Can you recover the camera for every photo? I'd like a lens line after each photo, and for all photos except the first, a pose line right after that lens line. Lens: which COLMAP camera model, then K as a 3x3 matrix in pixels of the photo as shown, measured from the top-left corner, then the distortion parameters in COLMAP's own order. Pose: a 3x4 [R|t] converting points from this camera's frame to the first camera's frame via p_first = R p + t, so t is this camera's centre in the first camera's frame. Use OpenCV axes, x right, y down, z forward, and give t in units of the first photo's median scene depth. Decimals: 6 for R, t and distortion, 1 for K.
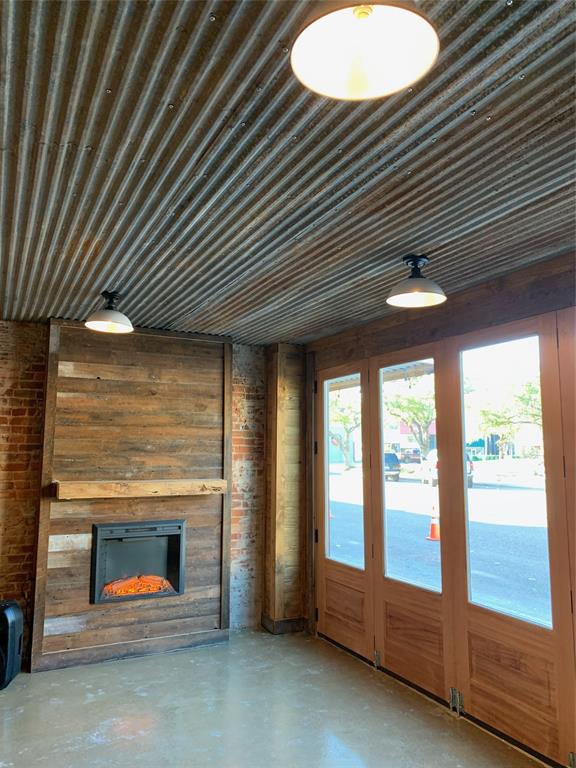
lens RADIAL K [[576.6, 0, 288.0], [0, 576.6, 384.0], [0, 0, 1]] dist [0.027148, -0.055412]
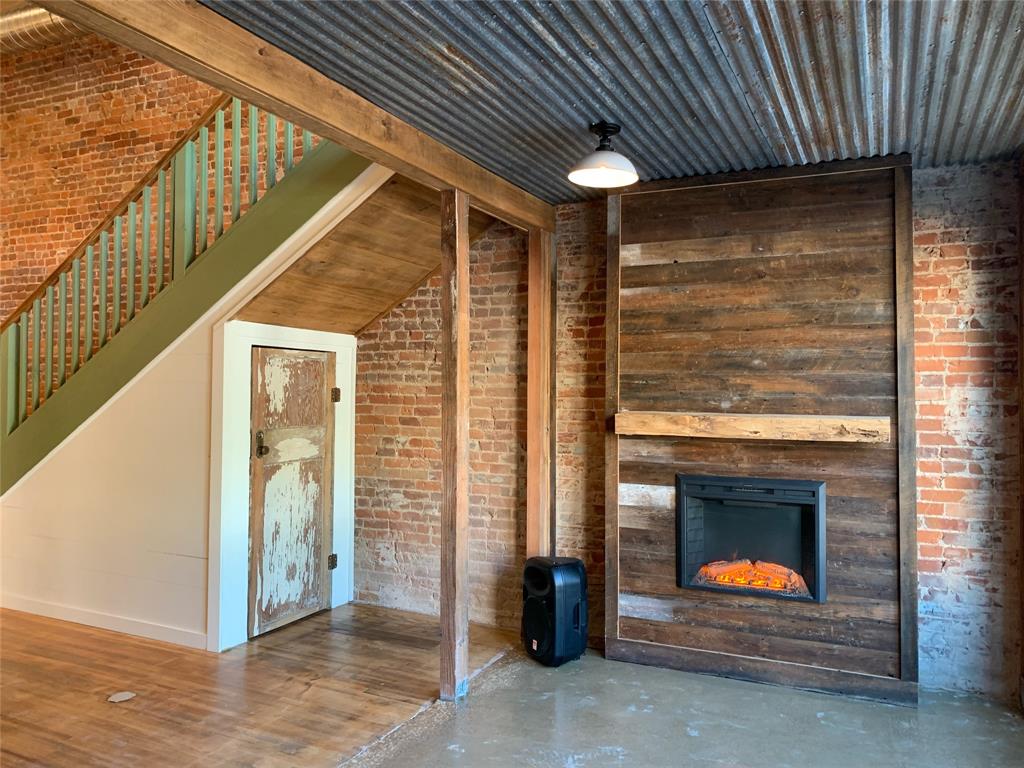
lens RADIAL K [[768.8, 0, 514.1], [0, 768.8, 379.1], [0, 0, 1]] dist [0.027148, -0.055412]
pose [[0.620105, -0.014745, -0.784380, 0.257701], [0.086551, 0.995006, 0.049720, 0.064661], [0.779730, -0.098720, 0.618285, 0.282106]]
